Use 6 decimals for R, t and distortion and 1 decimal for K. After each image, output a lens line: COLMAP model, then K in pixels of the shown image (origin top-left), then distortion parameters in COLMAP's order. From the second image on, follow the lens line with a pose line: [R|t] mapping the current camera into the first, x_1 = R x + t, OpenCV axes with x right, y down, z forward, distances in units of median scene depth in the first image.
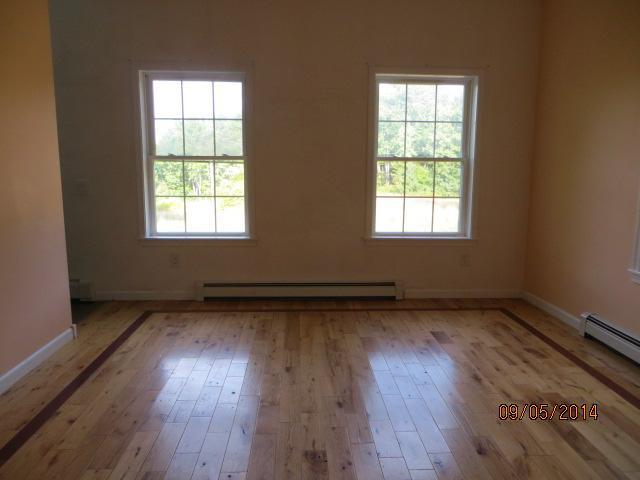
lens RADIAL K [[482.1, 0, 320.0], [0, 482.1, 240.0], [0, 0, 1]] dist [-0.006165, -0.003463]
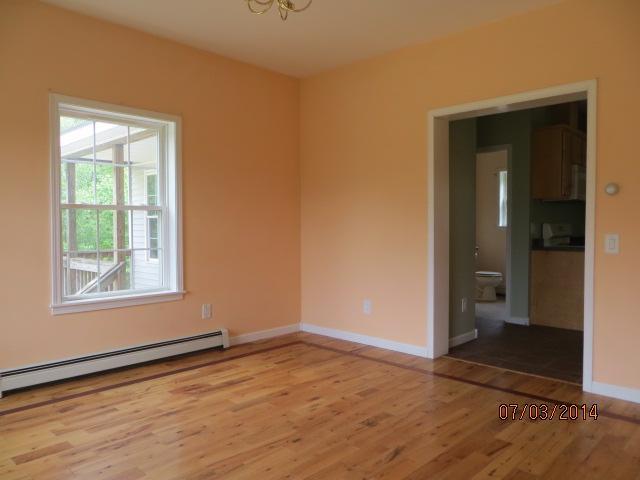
lens RADIAL K [[482.1, 0, 320.0], [0, 482.1, 240.0], [0, 0, 1]] dist [-0.006165, -0.003463]
pose [[-0.688431, -0.026781, 0.724807, -0.342170], [0.103567, 0.985448, 0.134780, -0.101112], [-0.717870, 0.167853, -0.675639, 0.744846]]
